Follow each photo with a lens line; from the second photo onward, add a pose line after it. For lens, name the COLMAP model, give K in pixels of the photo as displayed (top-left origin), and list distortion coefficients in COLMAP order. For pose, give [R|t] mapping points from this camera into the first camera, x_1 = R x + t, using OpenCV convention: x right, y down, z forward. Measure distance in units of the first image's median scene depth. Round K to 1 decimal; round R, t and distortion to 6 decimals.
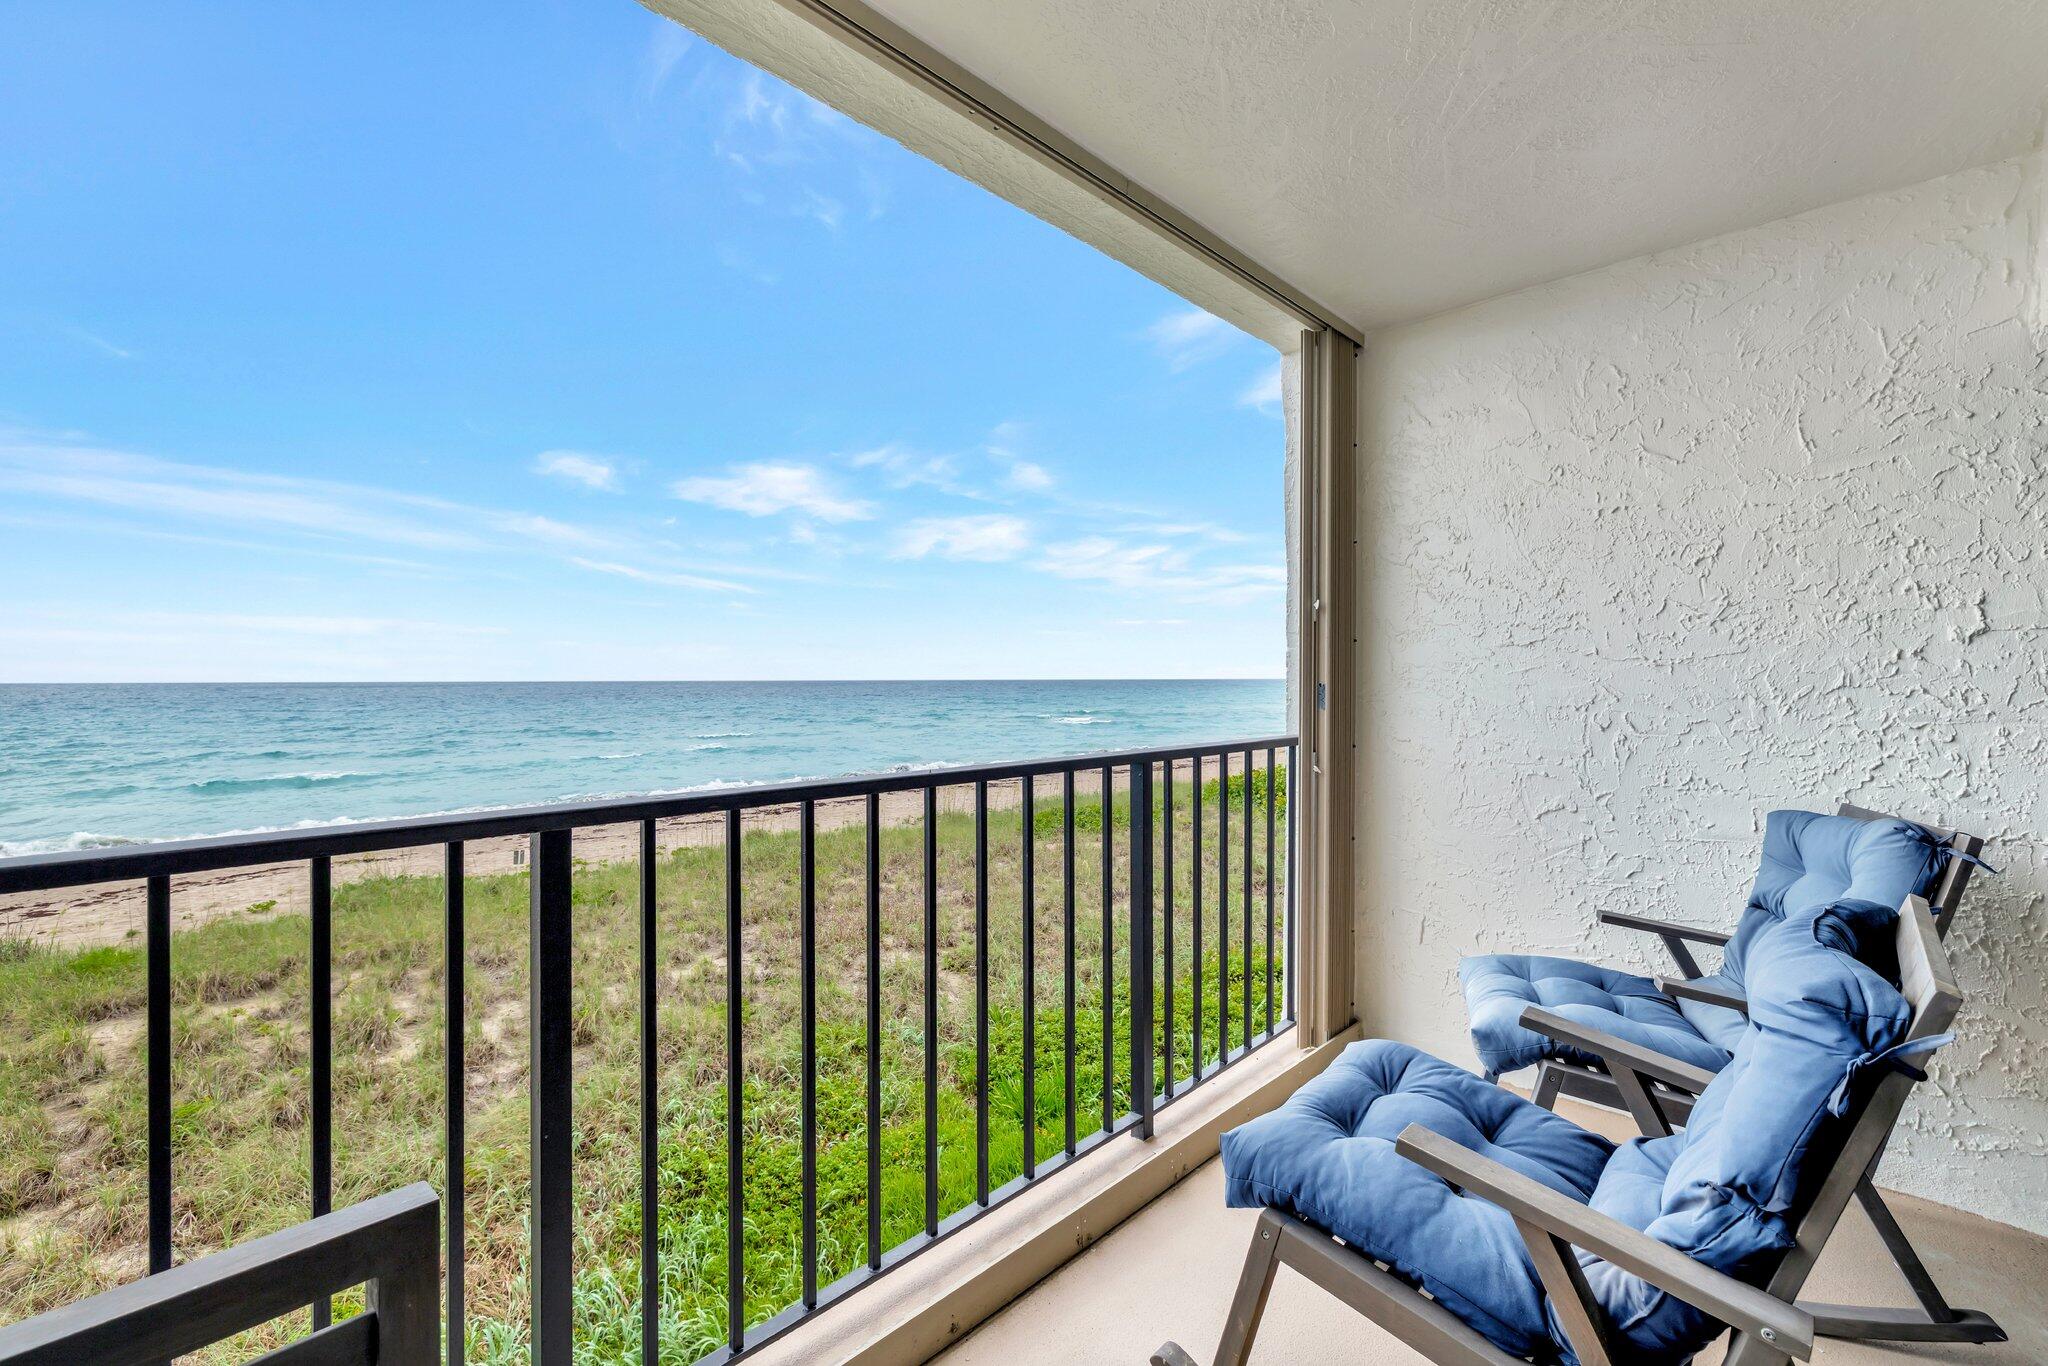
lens RADIAL K [[902.2, 0, 1020.3], [0, 902.2, 681.3], [0, 0, 1]] dist [0.000468, 0.000201]
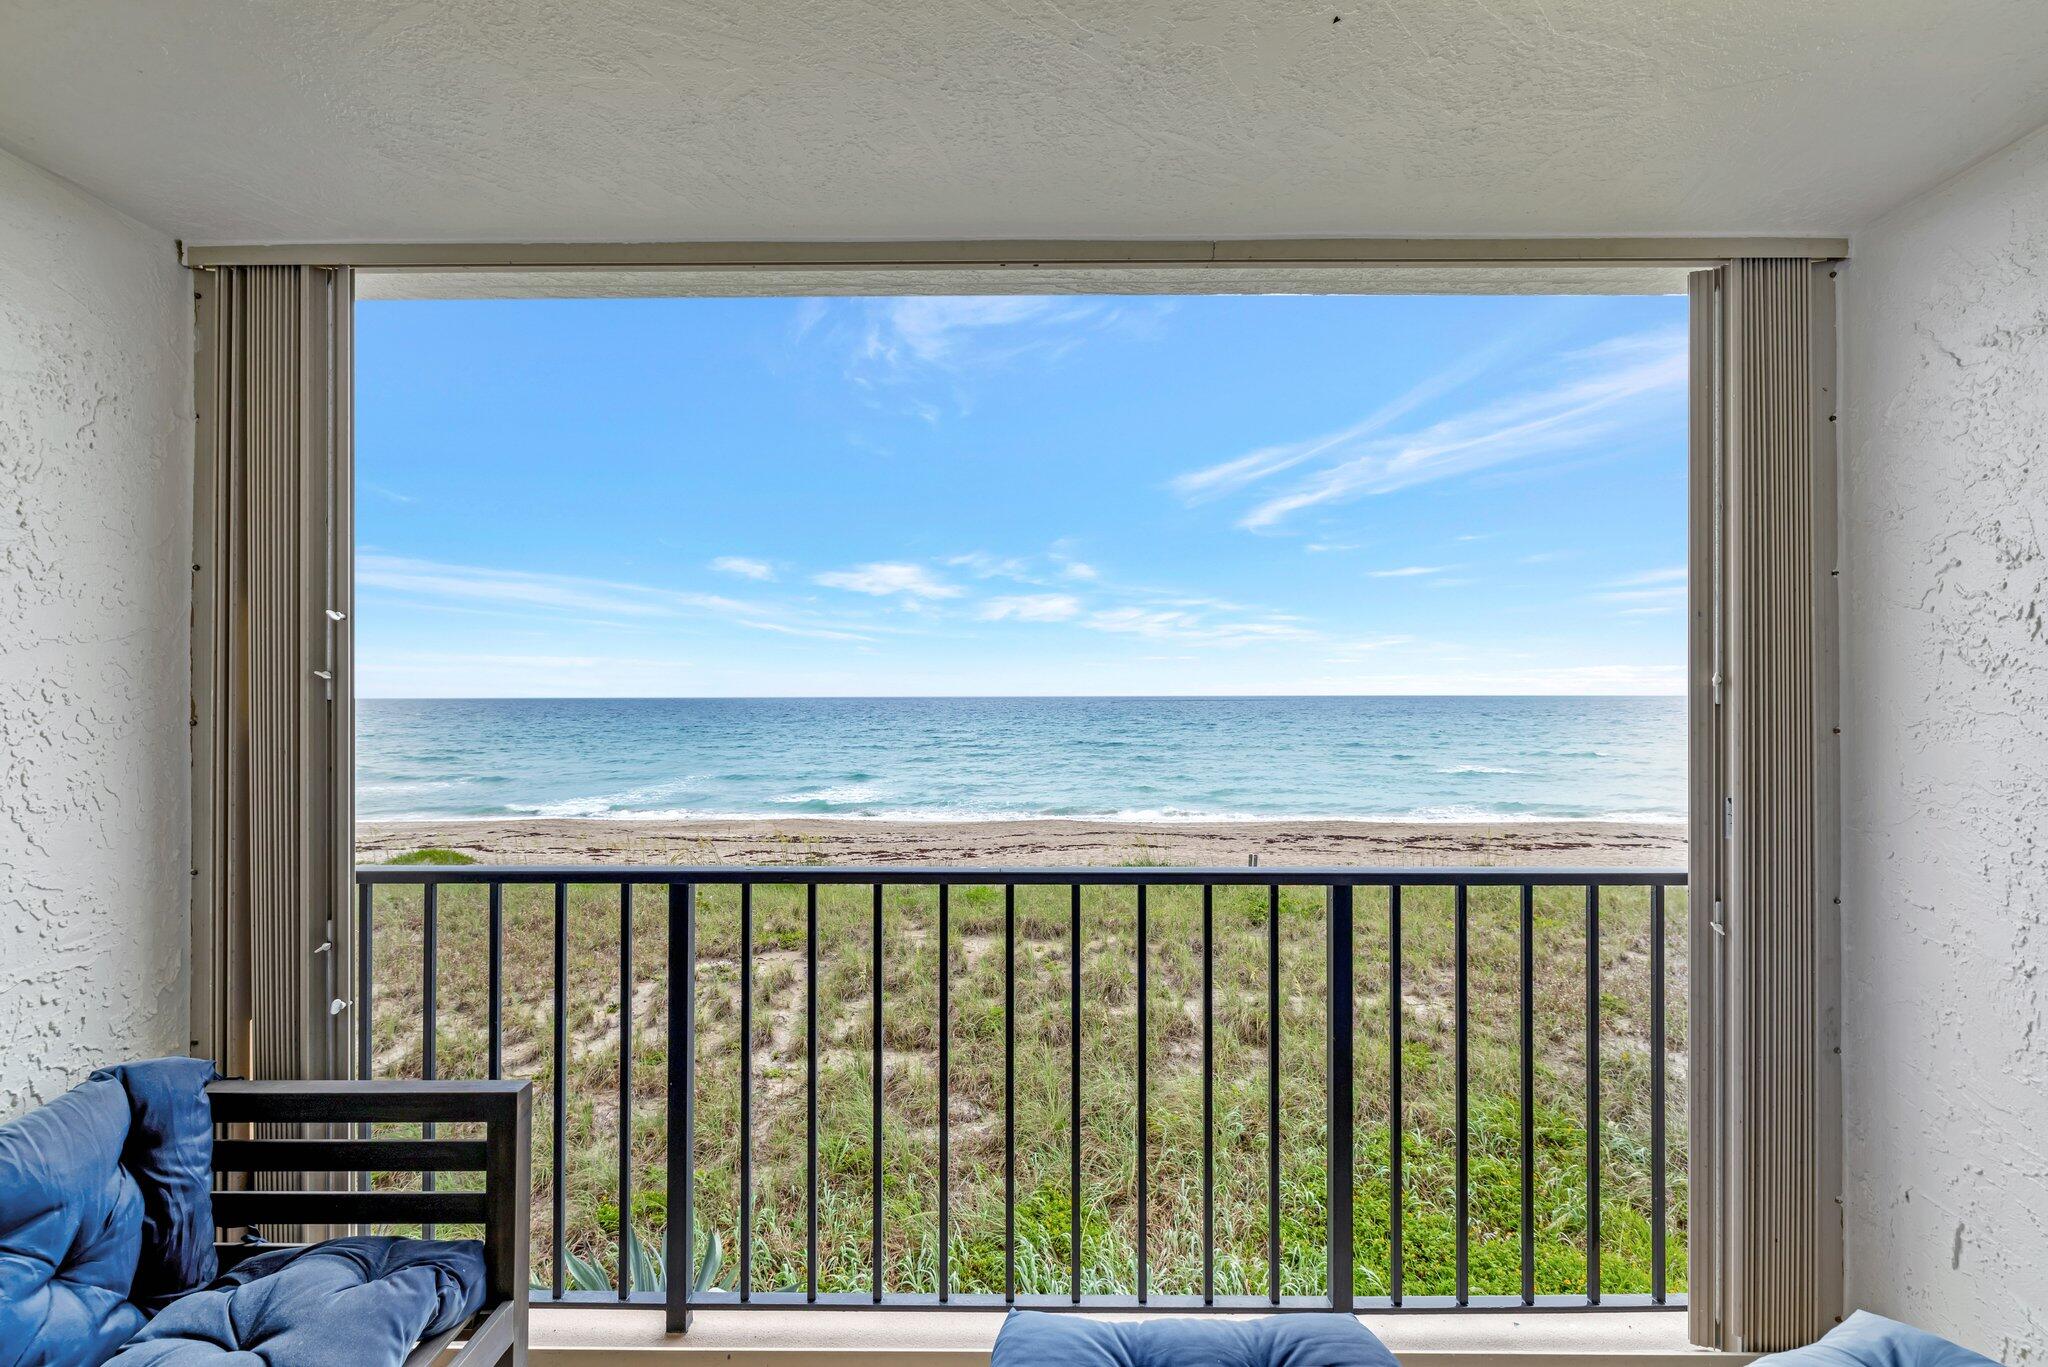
lens RADIAL K [[894.8, 0, 1005.0], [0, 894.8, 679.9], [0, 0, 1]] dist [-0.007973, 0.000124]
pose [[0.681163, -0.012589, -0.732023, 0.430108], [-0.001802, 0.999820, -0.018871, -0.067967], [0.732129, 0.014173, 0.681018, 0.164588]]
